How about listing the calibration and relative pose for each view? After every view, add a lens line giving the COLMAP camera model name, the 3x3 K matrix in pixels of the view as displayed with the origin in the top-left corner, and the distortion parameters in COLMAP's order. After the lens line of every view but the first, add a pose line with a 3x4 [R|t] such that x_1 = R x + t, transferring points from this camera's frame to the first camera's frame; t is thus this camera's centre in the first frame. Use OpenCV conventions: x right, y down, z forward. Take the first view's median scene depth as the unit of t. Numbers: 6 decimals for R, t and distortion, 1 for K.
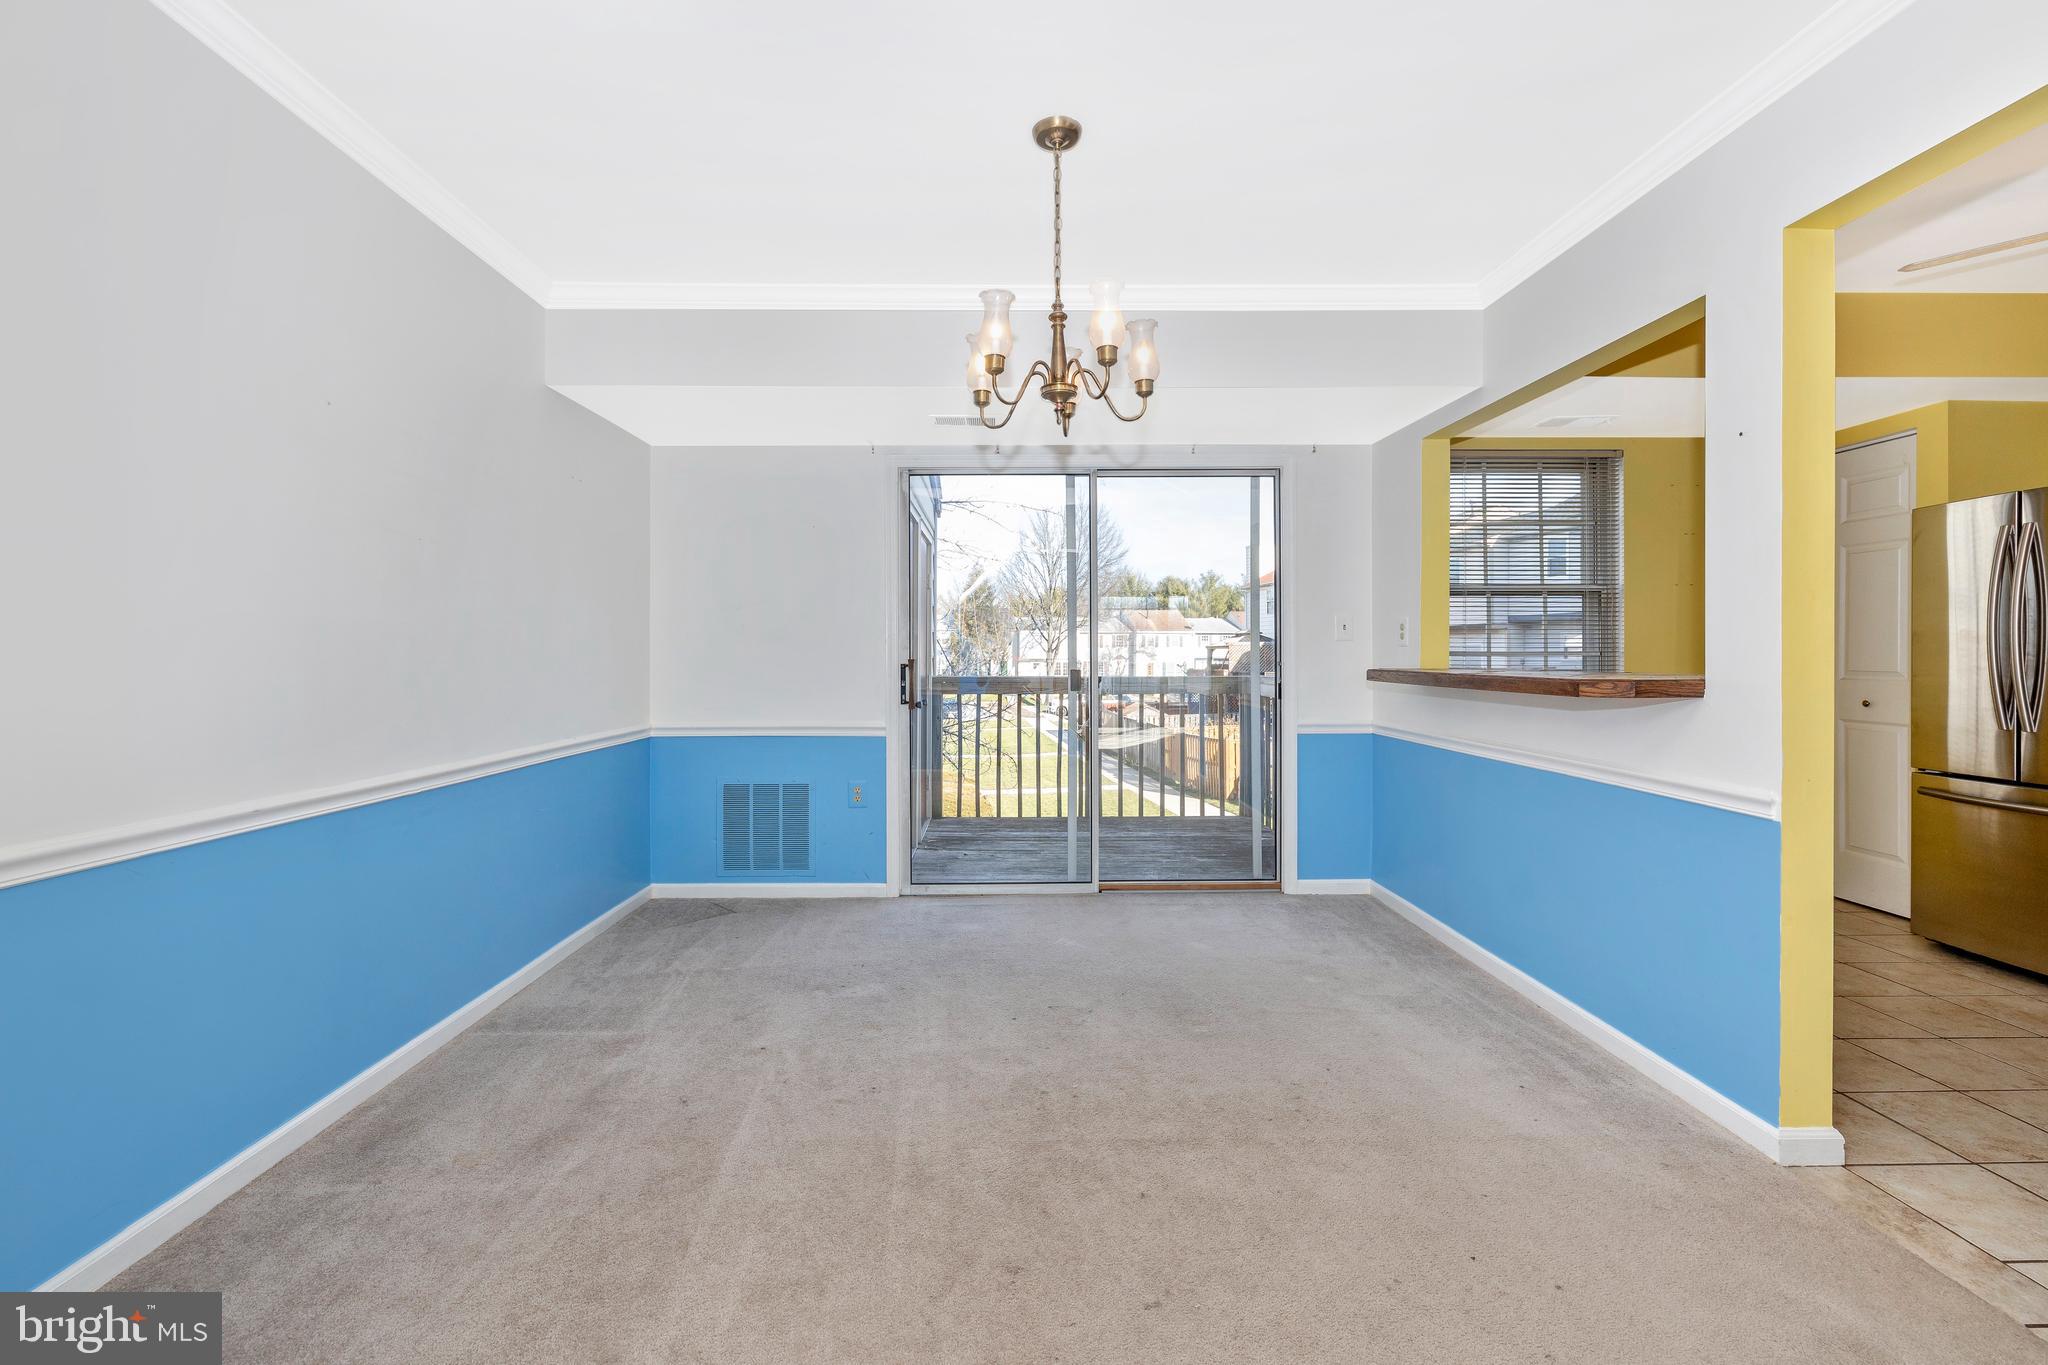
lens RADIAL K [[849.0, 0, 1015.4], [0, 849.0, 647.1], [0, 0, 1]] dist [-0.003502, 0.000030]
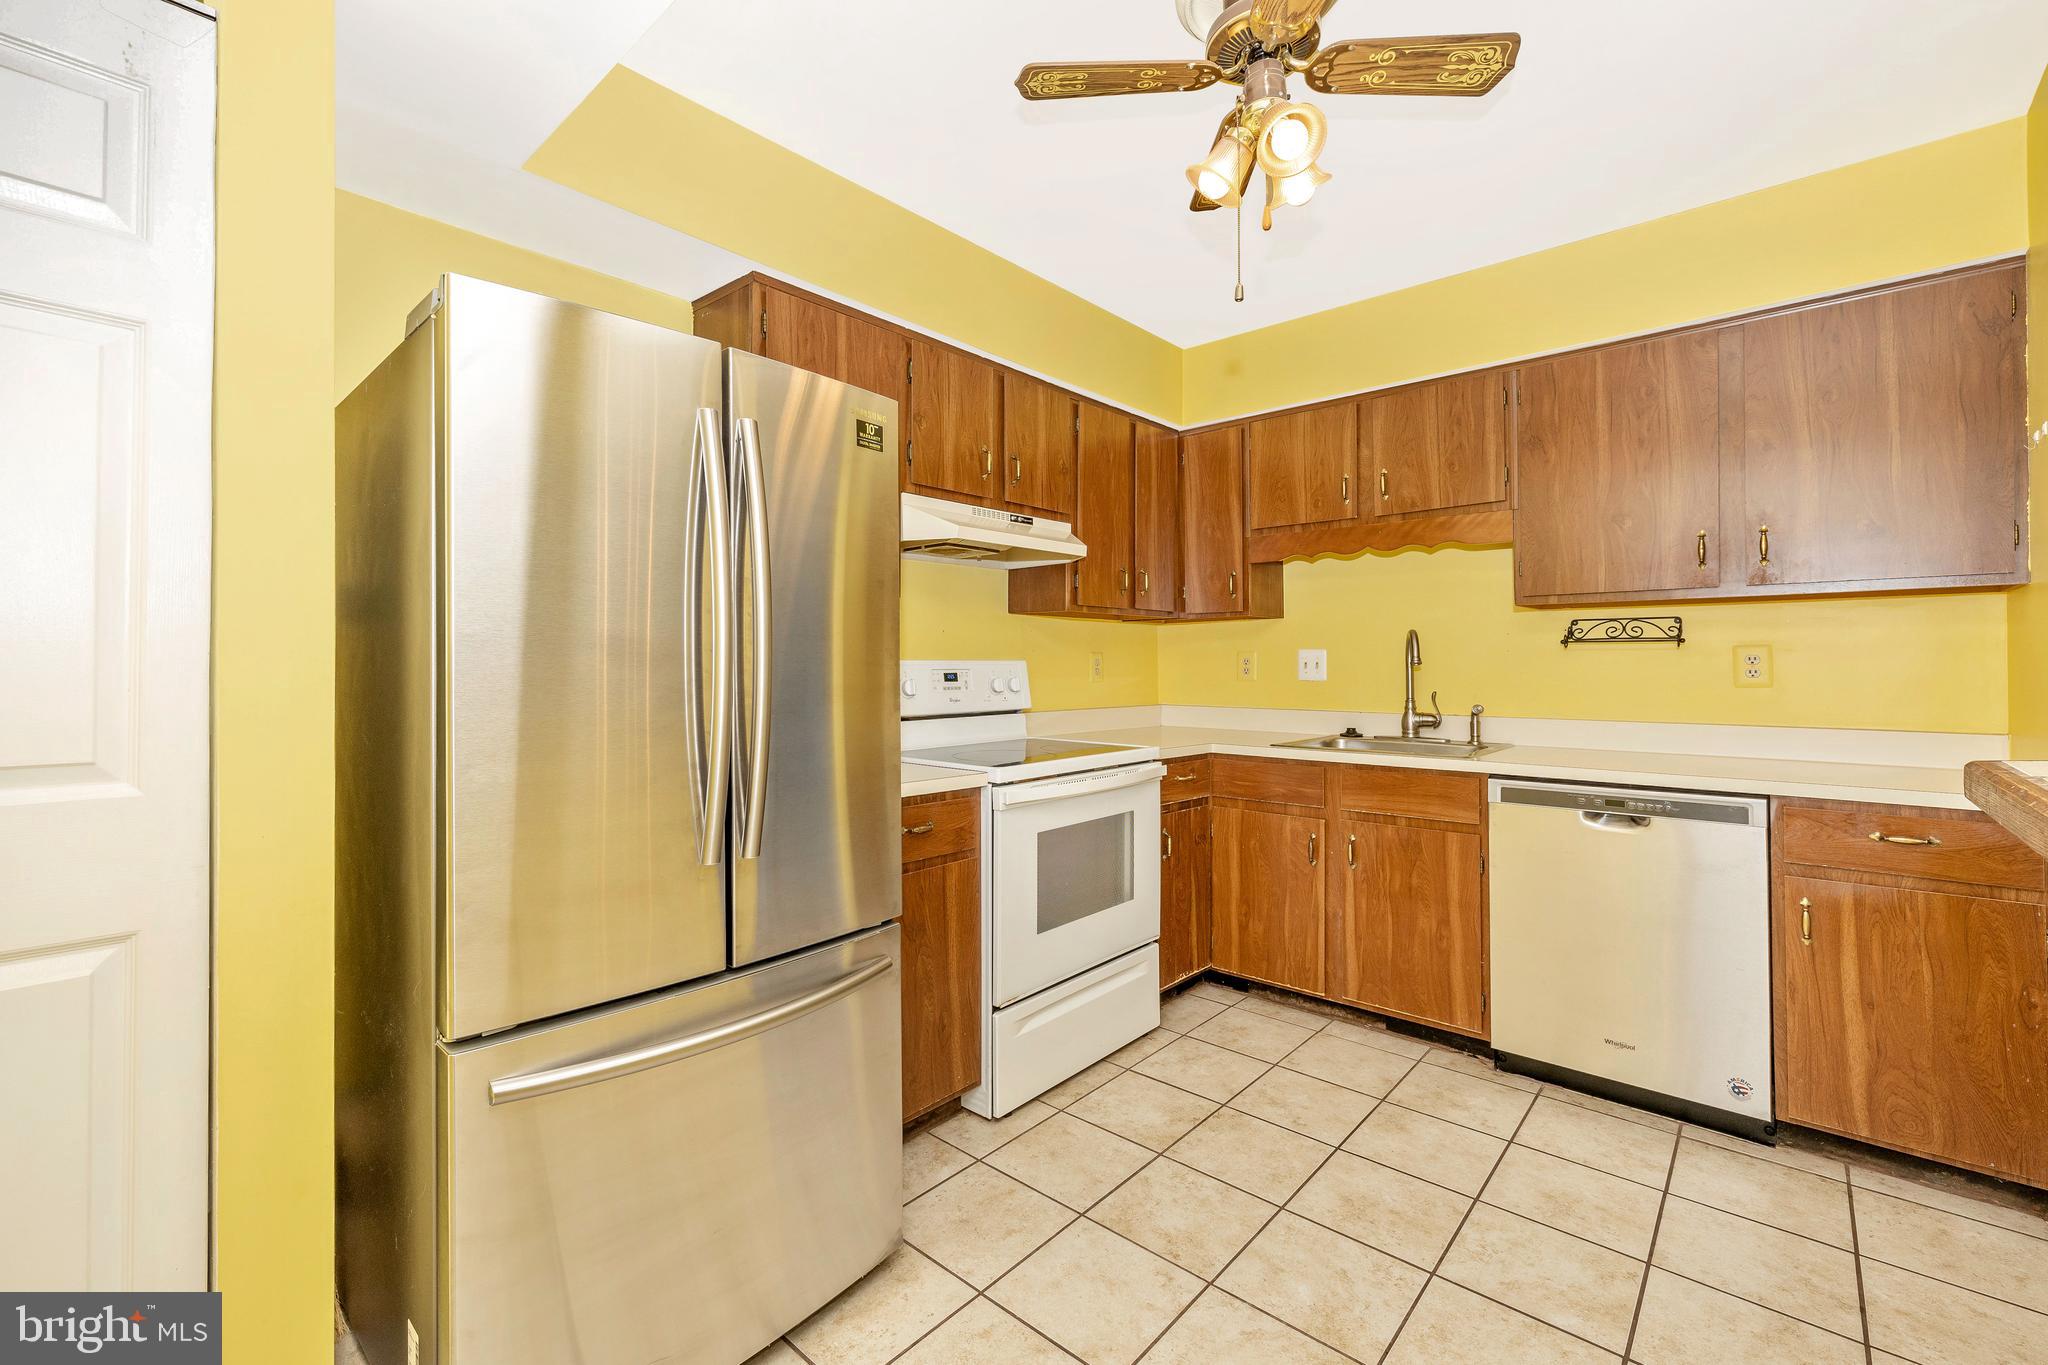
lens RADIAL K [[849.0, 0, 1039.6], [0, 849.0, 665.3], [0, 0, 1]] dist [-0.003502, 0.000030]
pose [[-0.730679, -0.002778, 0.682715, 0.555472], [-0.008333, 0.999954, -0.004849, -0.004428], [-0.682670, -0.009232, -0.730669, 0.911520]]
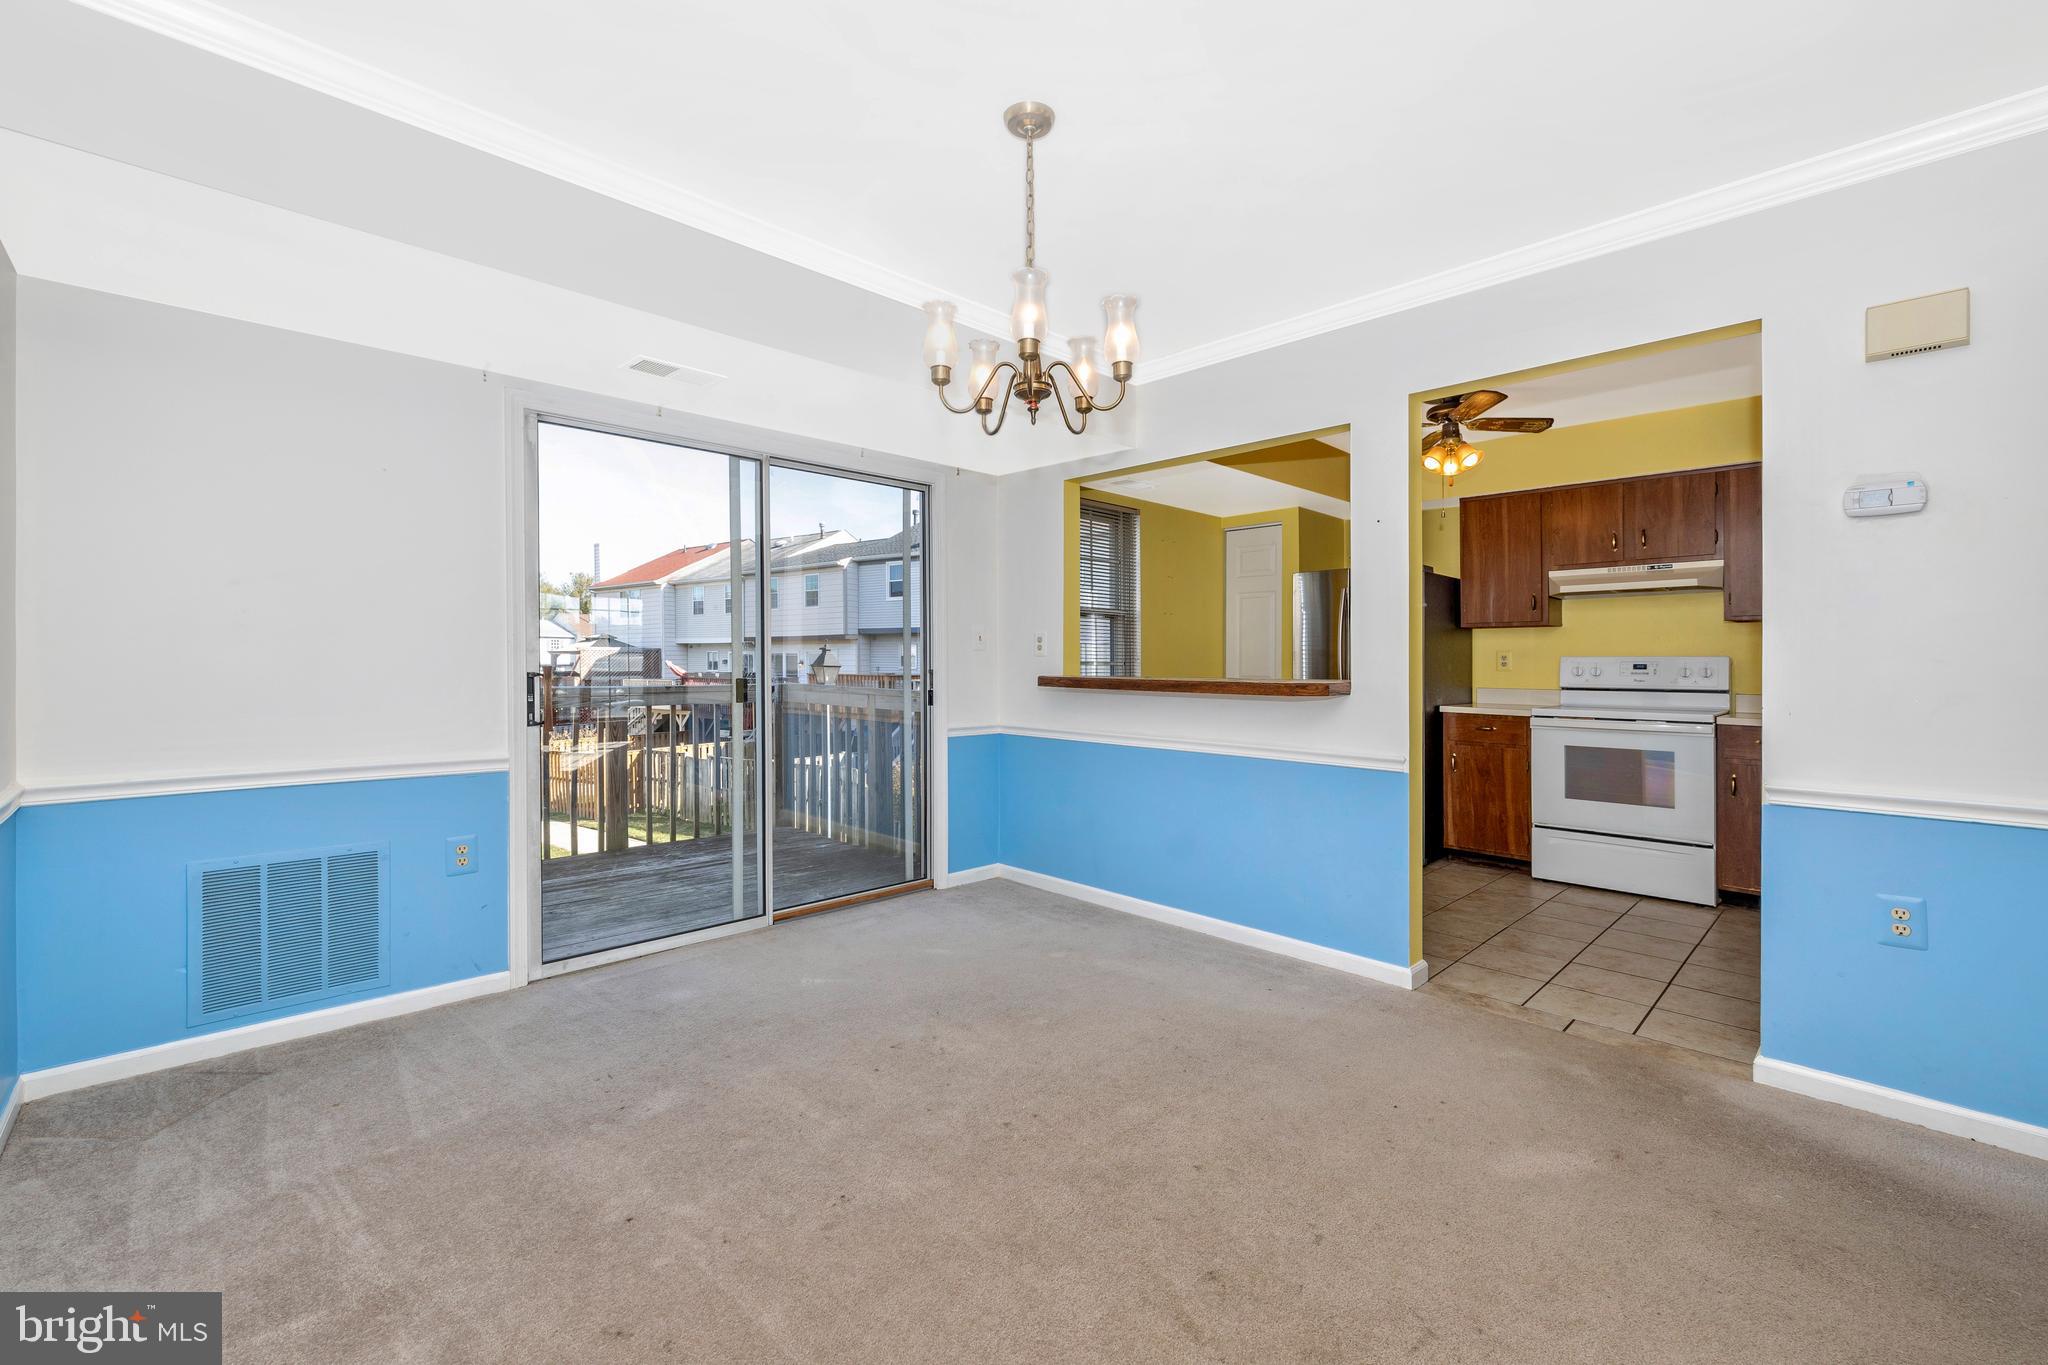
lens RADIAL K [[849.0, 0, 1011.7], [0, 849.0, 652.9], [0, 0, 1]] dist [-0.003502, 0.000030]
pose [[0.731232, 0.013800, 0.681989, -0.341796], [-0.012890, 0.999896, -0.006413, 0.002169], [-0.682007, -0.004101, 0.731334, 0.169027]]
